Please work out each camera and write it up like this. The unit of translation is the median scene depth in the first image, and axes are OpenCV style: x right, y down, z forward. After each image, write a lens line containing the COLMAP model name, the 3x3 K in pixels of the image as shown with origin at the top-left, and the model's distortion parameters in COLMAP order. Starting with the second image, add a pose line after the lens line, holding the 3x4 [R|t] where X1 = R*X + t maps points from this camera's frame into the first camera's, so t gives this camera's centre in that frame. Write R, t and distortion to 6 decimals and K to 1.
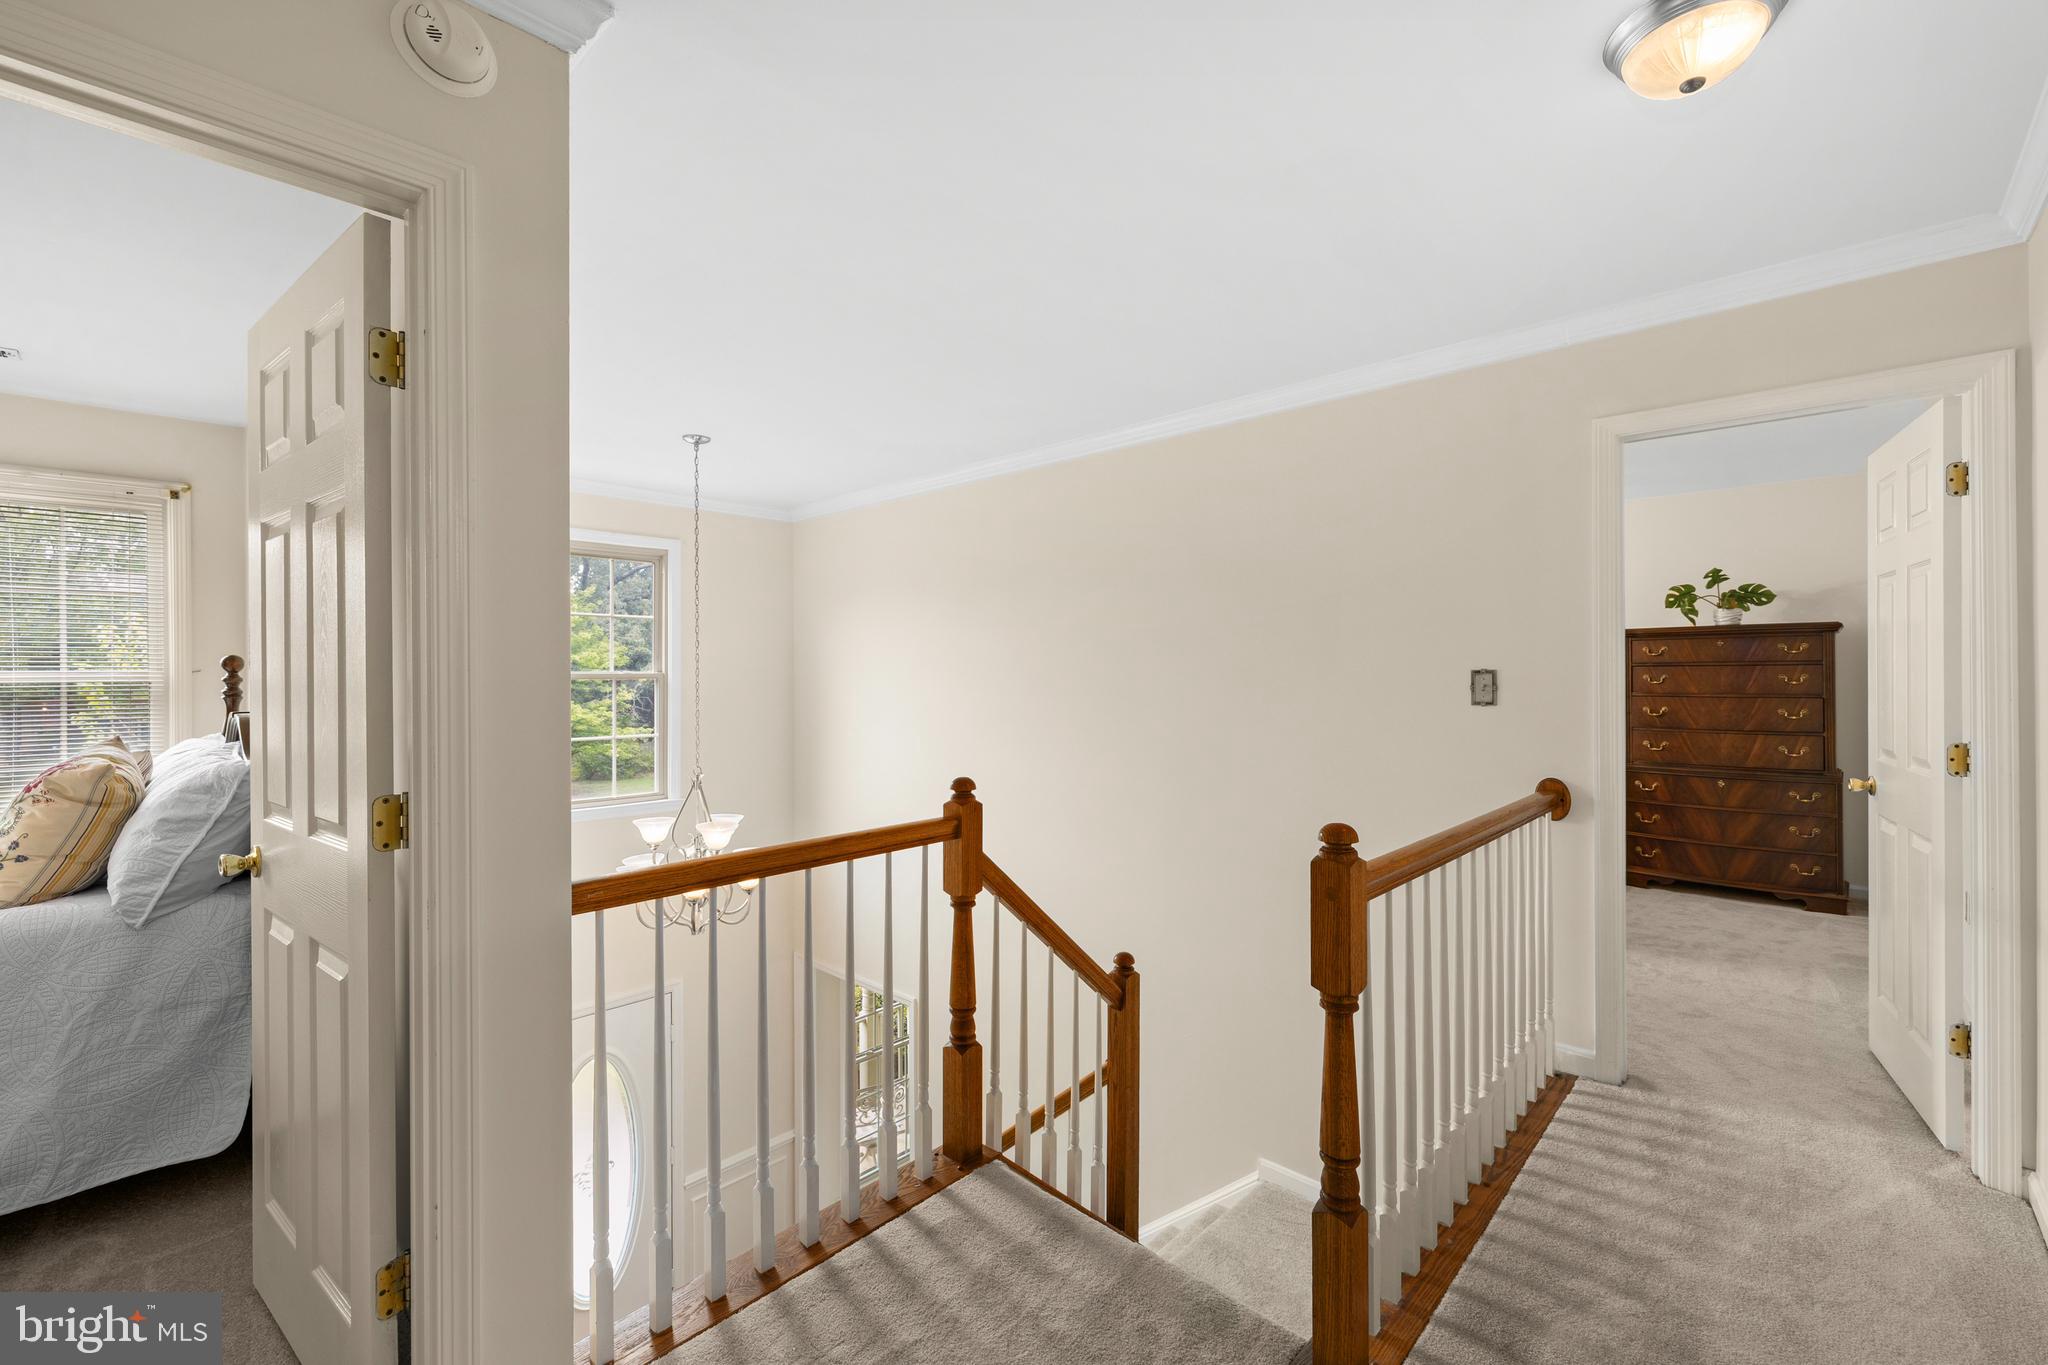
lens RADIAL K [[858.6, 0, 1019.1], [0, 858.6, 676.4], [0, 0, 1]] dist [-0.005165, -0.000377]
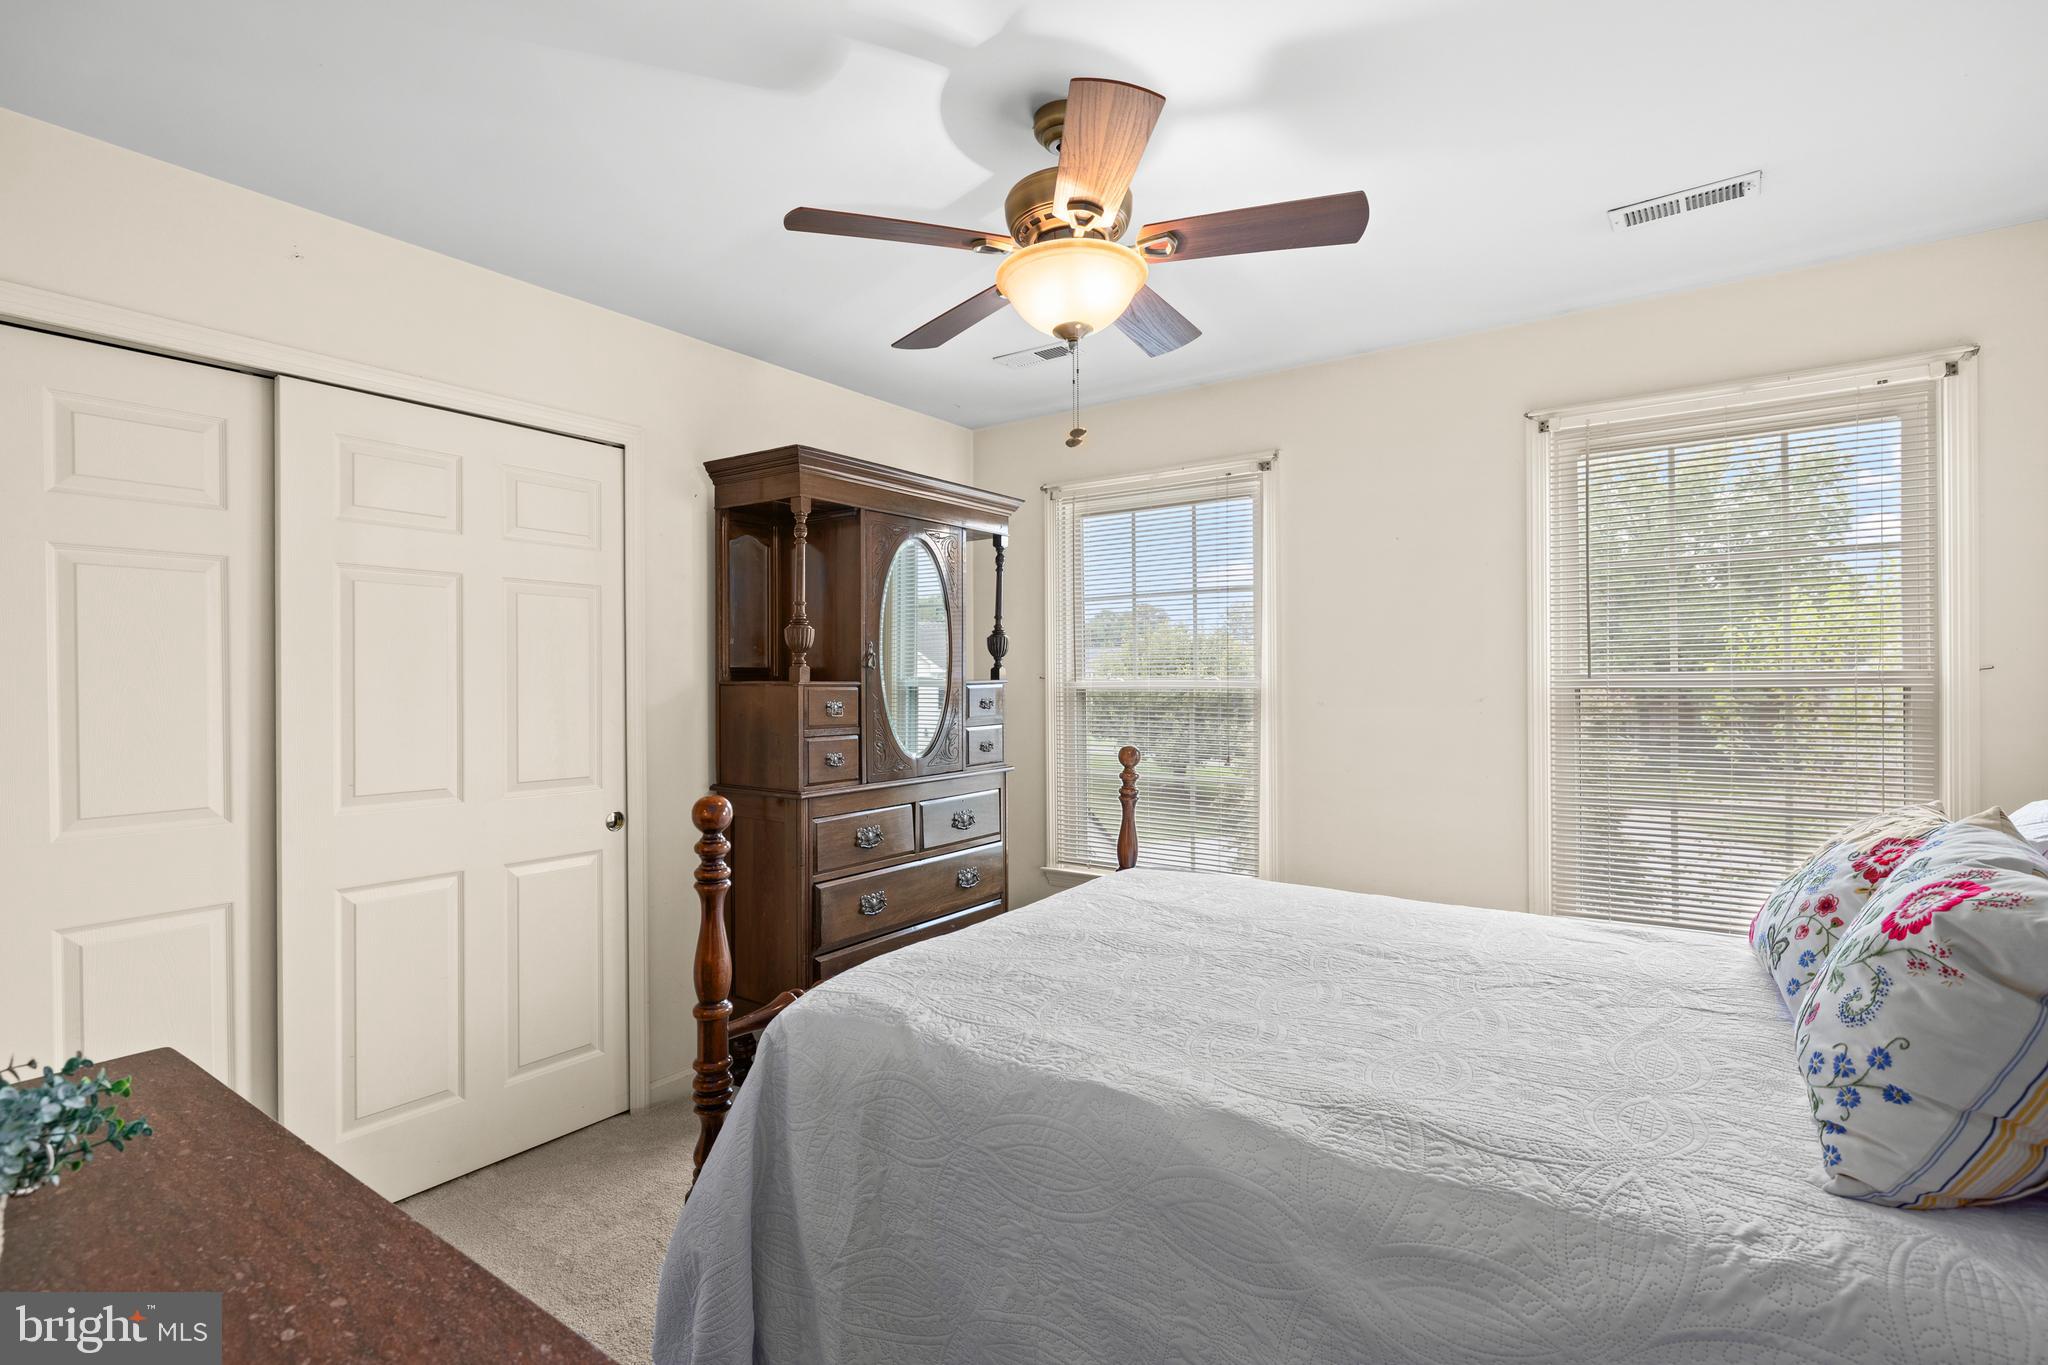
lens RADIAL K [[991.0, 0, 1027.5], [0, 991.0, 680.6], [0, 0, 1]] dist [-0.004700, -0.000778]
pose [[0.148182, 0.004125, -0.988952, -0.546074], [0.002607, 0.999986, 0.004562, -0.002959], [0.988957, -0.003254, 0.148169, 0.357122]]
